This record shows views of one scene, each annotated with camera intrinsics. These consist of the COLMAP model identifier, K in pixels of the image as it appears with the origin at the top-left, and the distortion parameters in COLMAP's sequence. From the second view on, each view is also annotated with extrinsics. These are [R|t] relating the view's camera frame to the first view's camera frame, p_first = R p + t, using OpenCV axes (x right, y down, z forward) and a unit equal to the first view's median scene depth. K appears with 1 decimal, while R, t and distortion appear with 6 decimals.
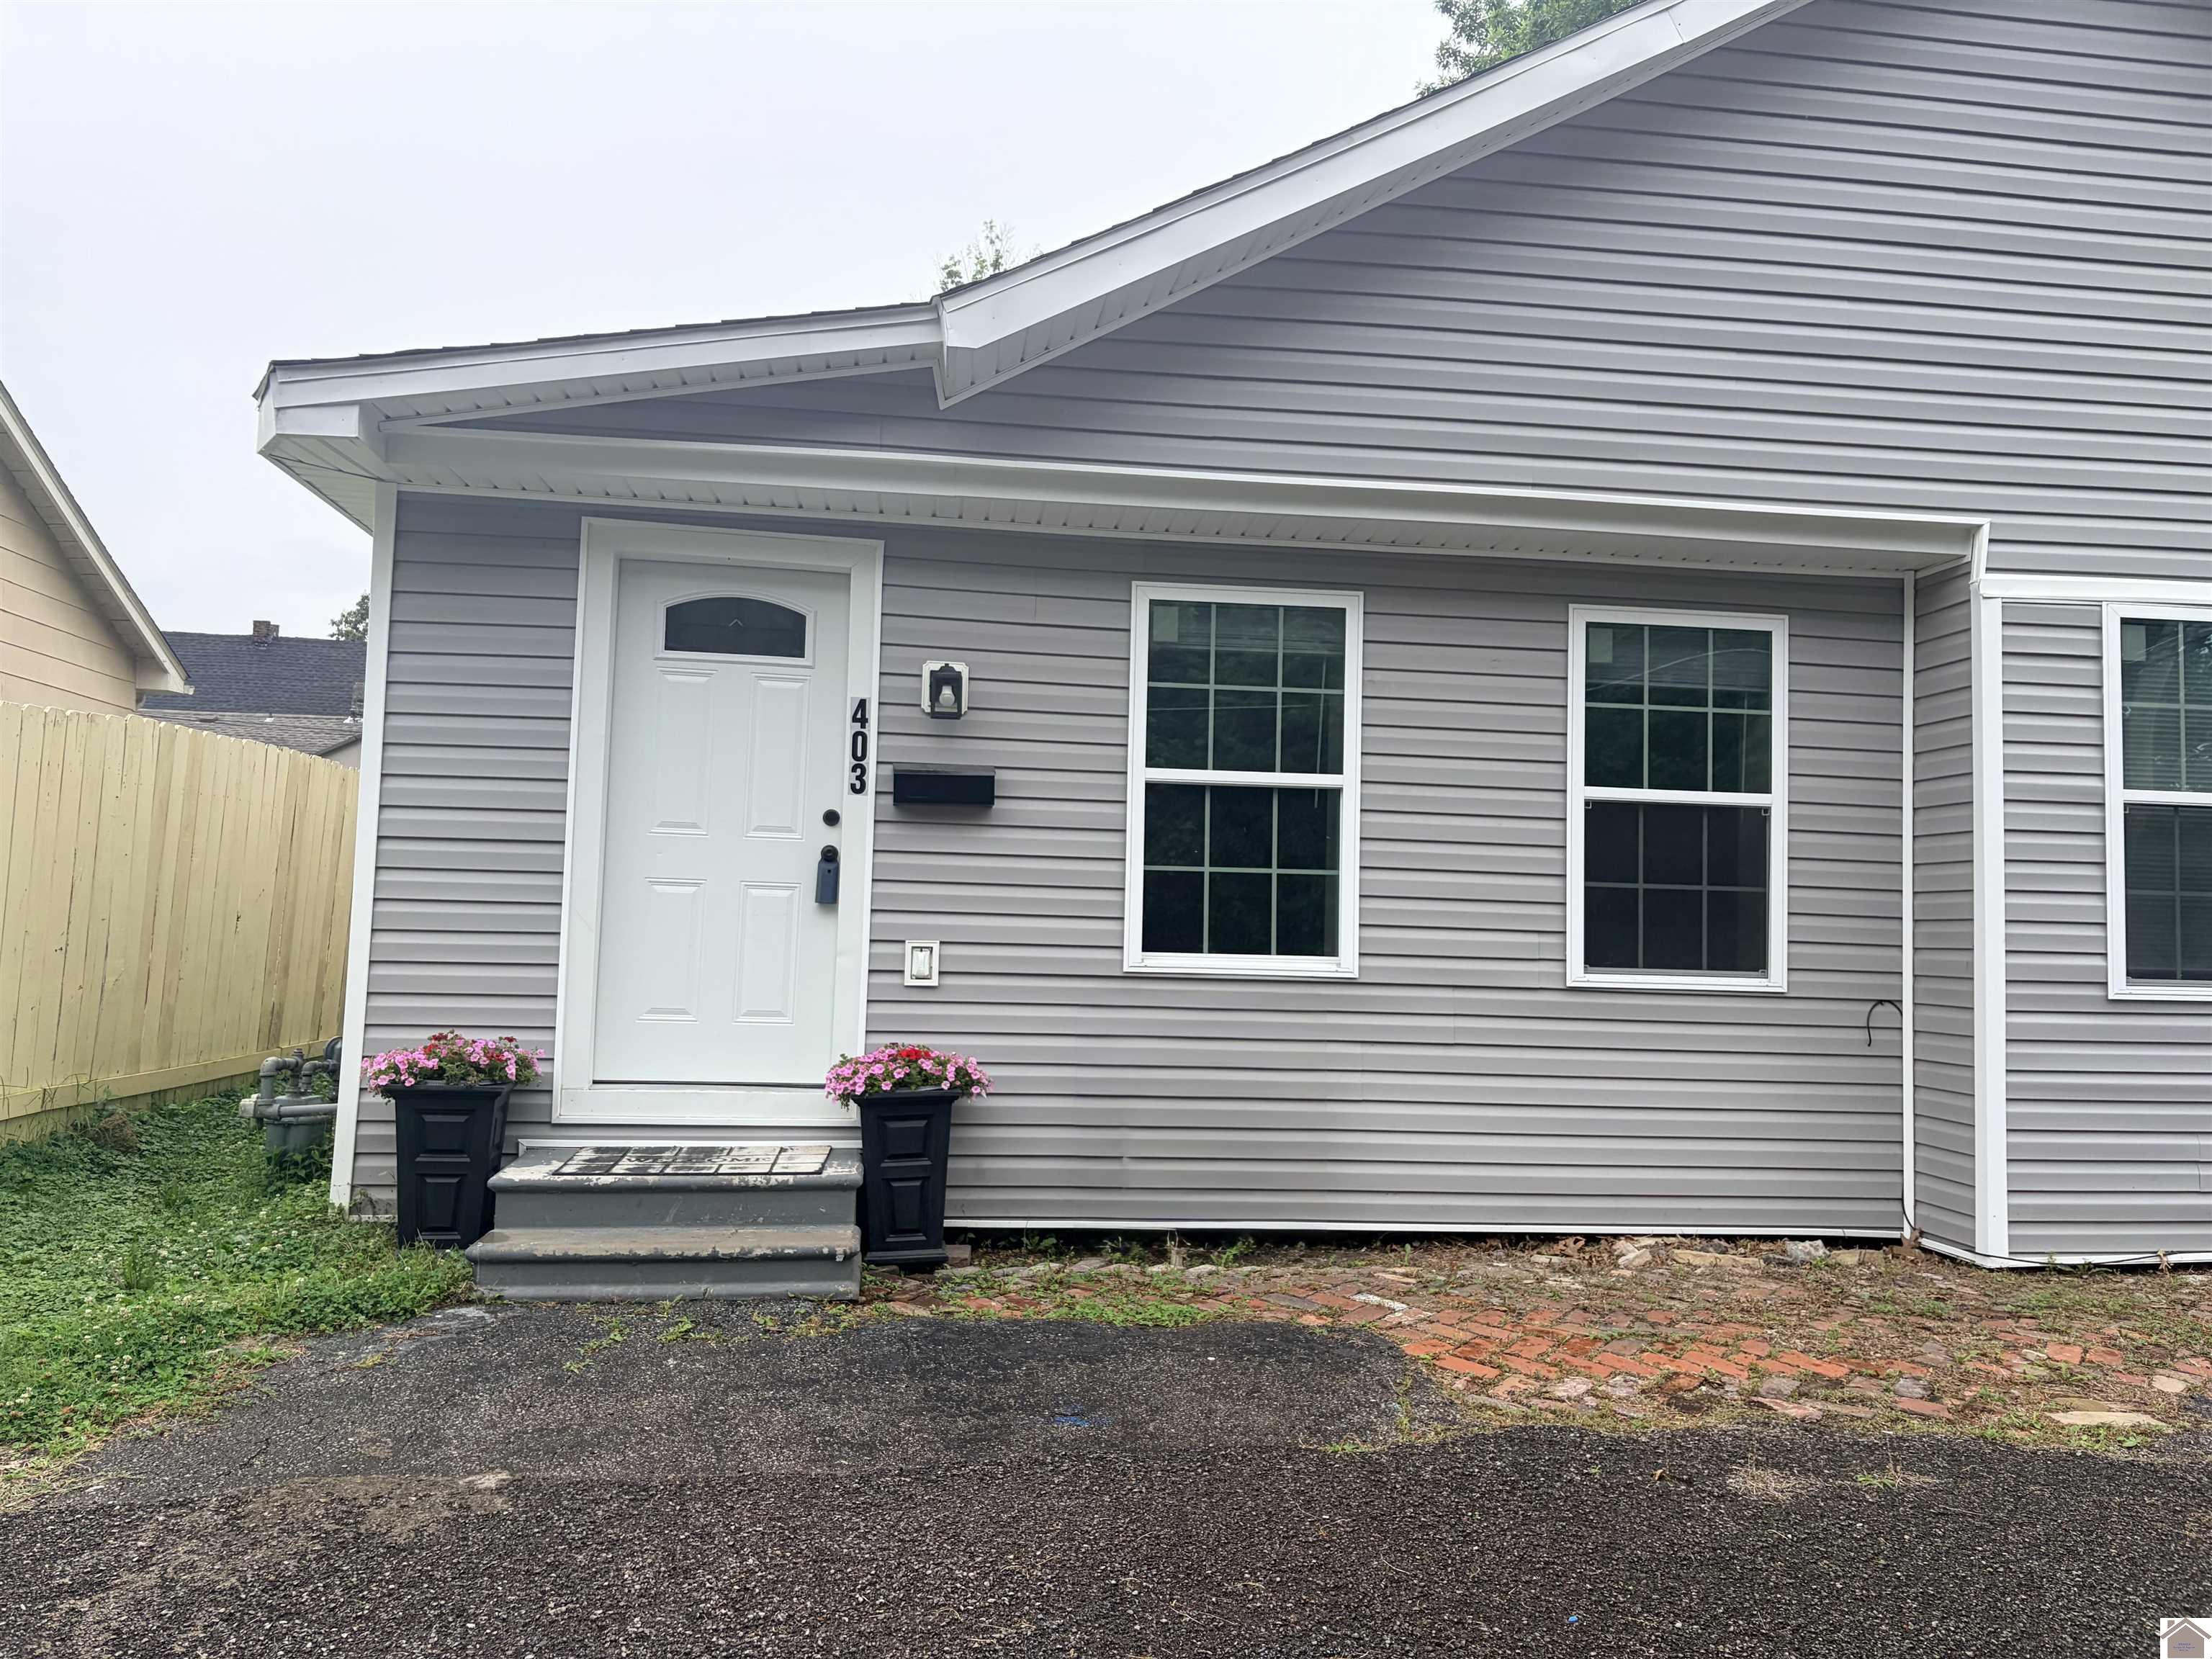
lens RADIAL K [[1728.4, 0, 1179.1], [0, 1728.4, 835.4], [0, 0, 1]] dist [0.170104, -0.477714]
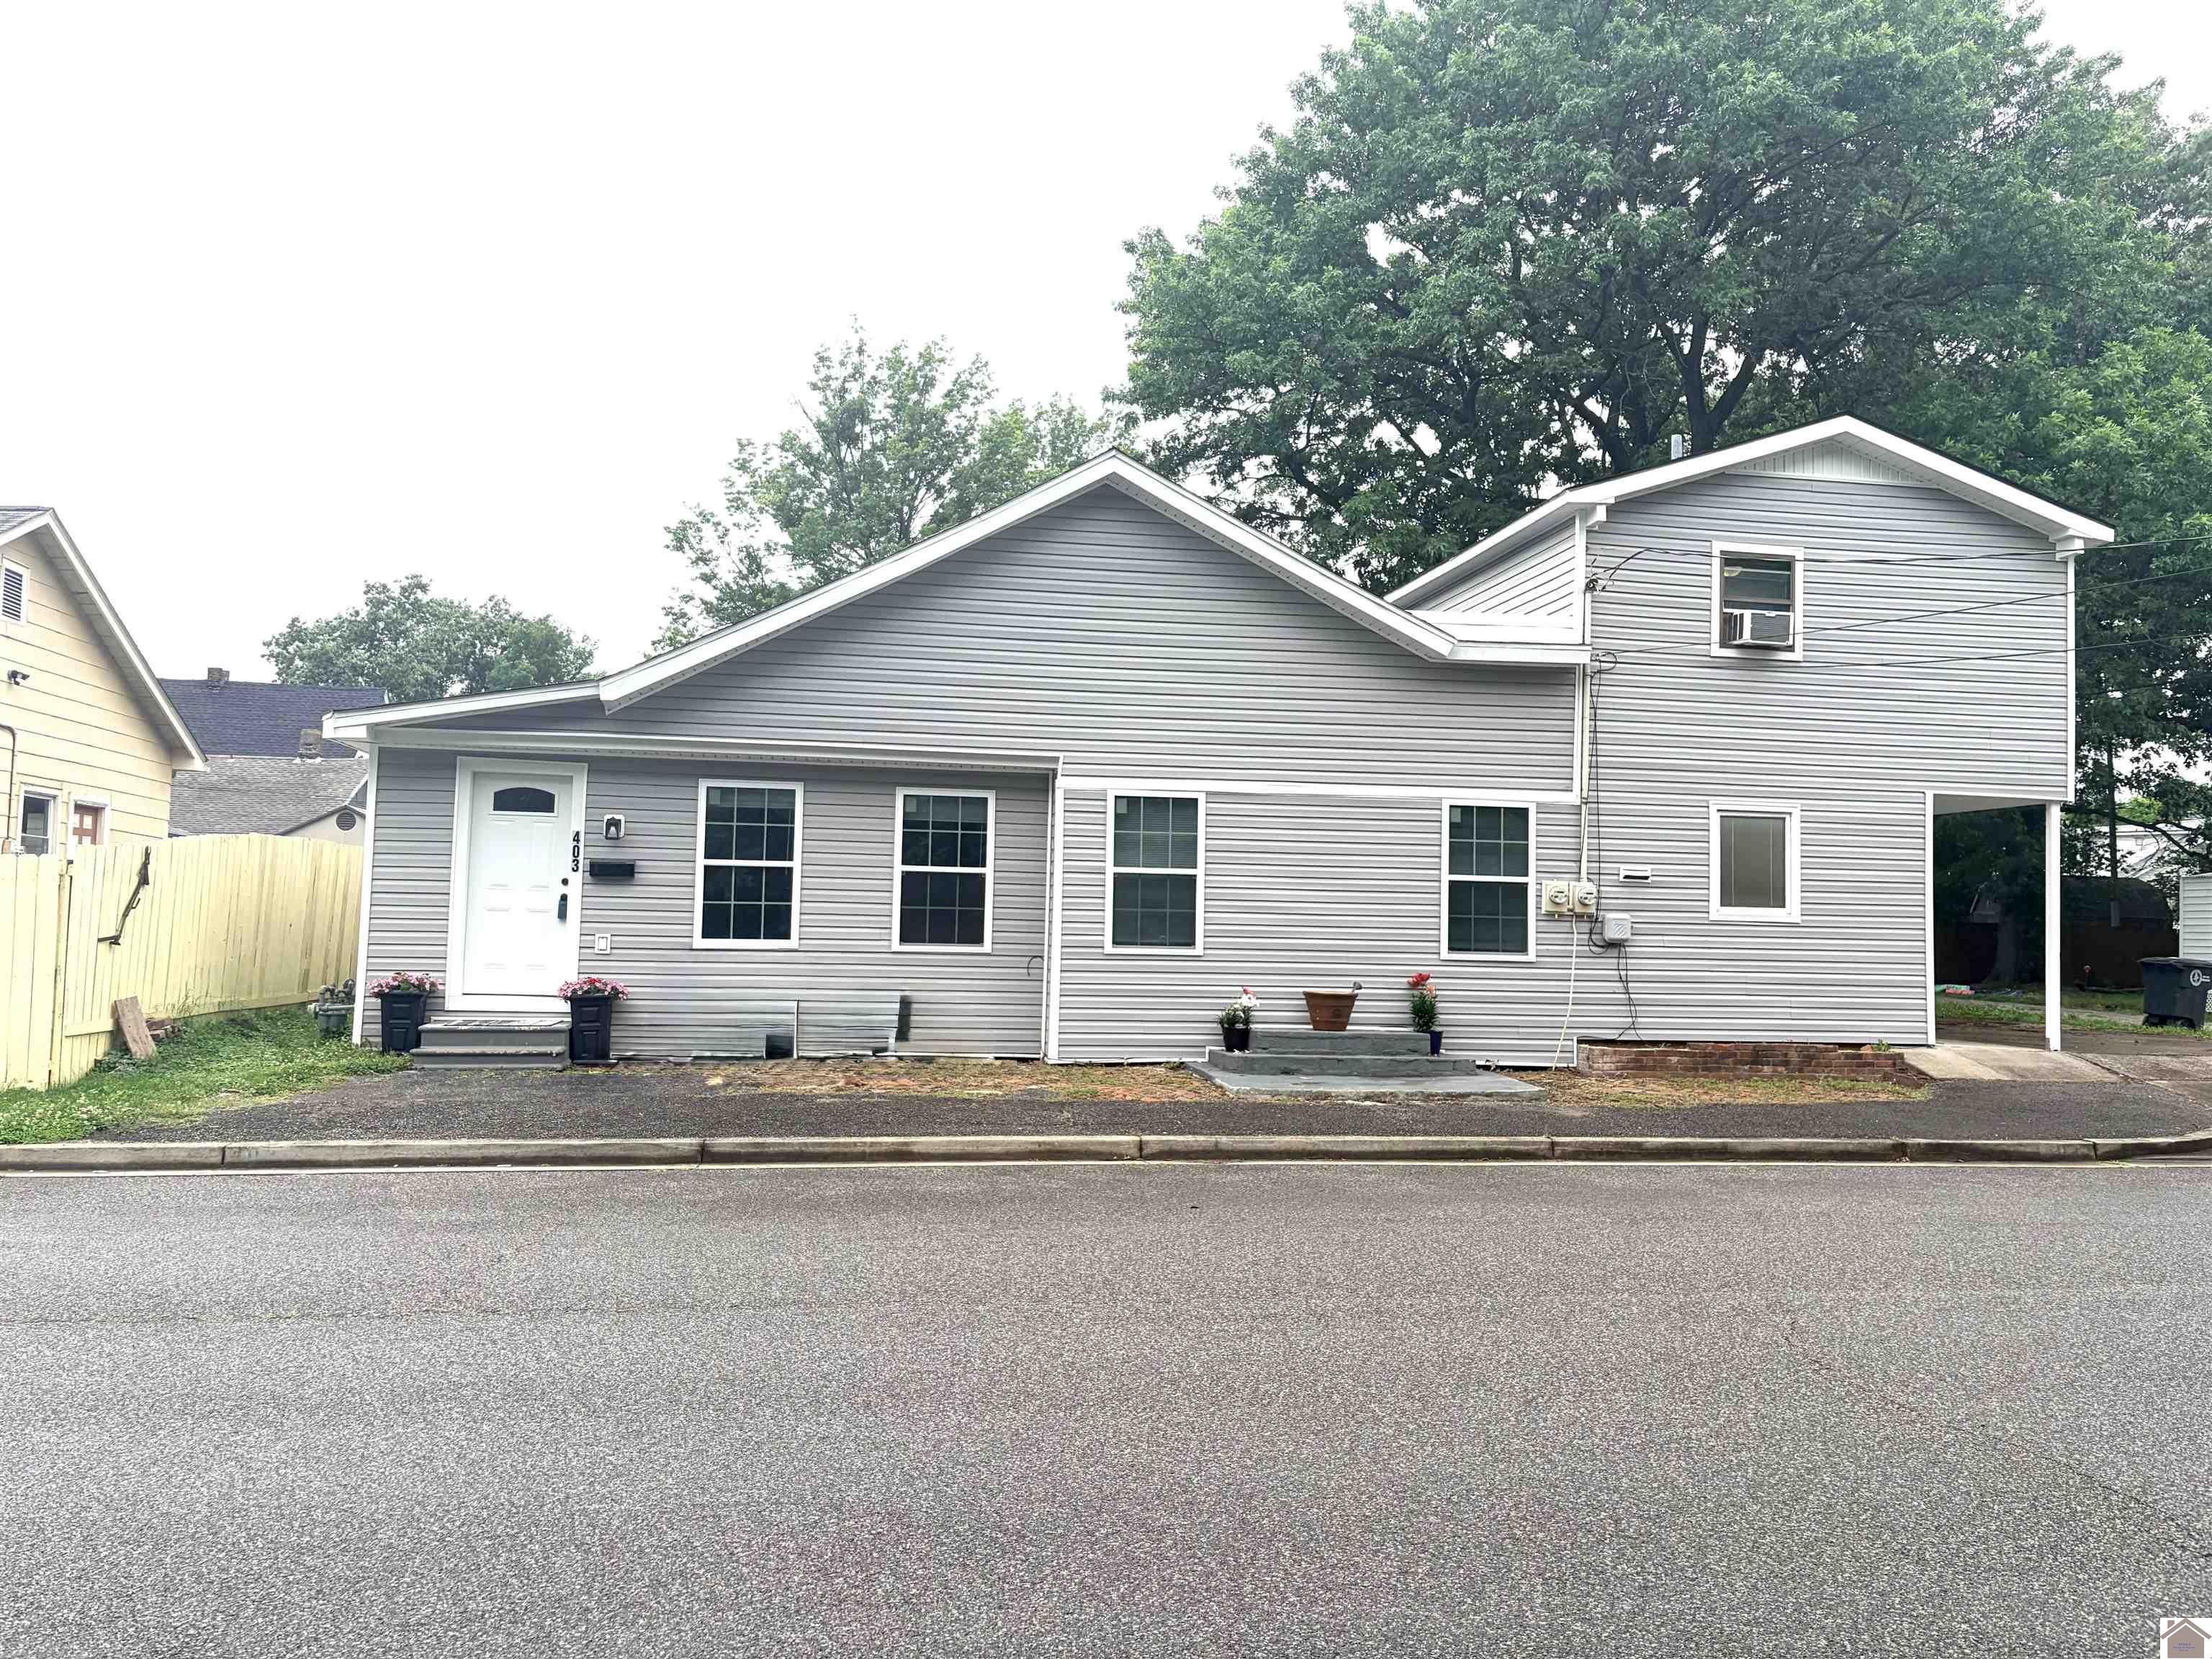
lens RADIAL K [[1728.4, 0, 1179.1], [0, 1728.4, 835.4], [0, 0, 1]] dist [0.170104, -0.477714]
pose [[0.999275, -0.004040, 0.037852, 0.543619], [0.004097, 0.999991, -0.001432, -0.066575], [-0.037845, 0.001587, 0.999282, -1.404121]]
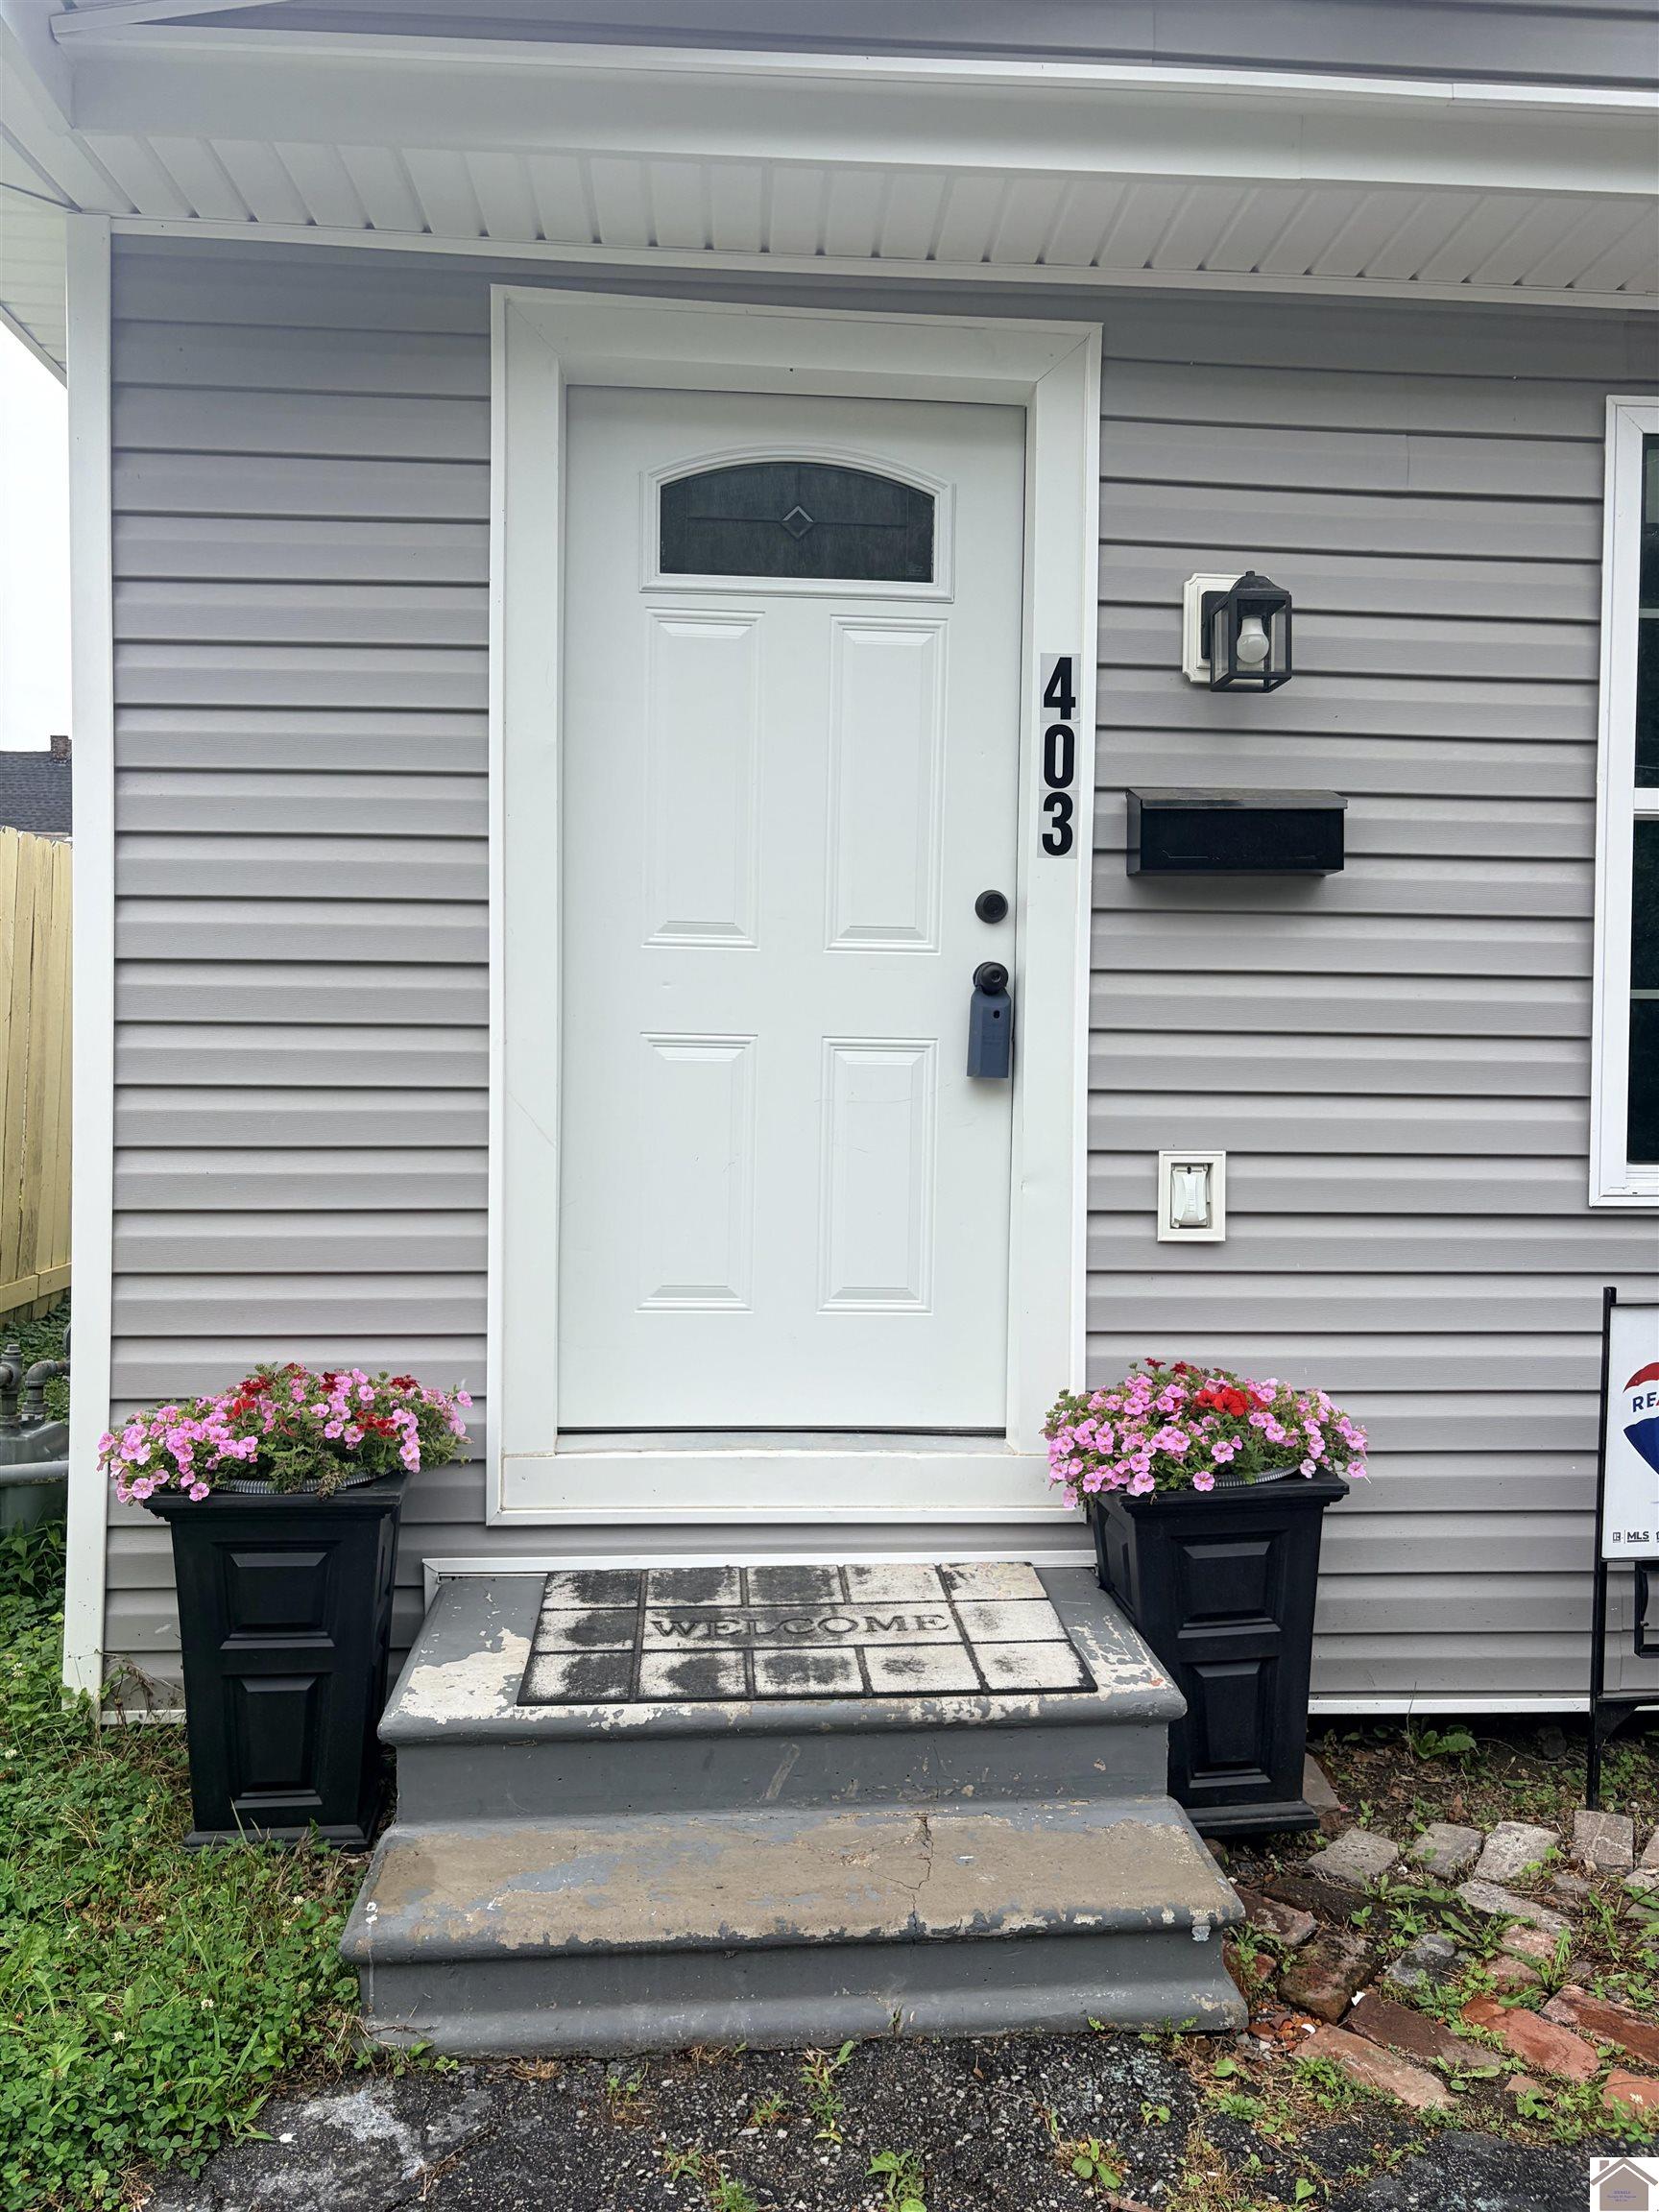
lens RADIAL K [[1668.8, 0, 887.3], [0, 1668.8, 1113.3], [0, 0, 1]] dist [0.040002, -0.085776]
pose [[0.998637, -0.014834, -0.050034, -0.210592], [0.019400, 0.995567, 0.092027, 0.004370], [0.048447, -0.092873, 0.994499, 0.521493]]
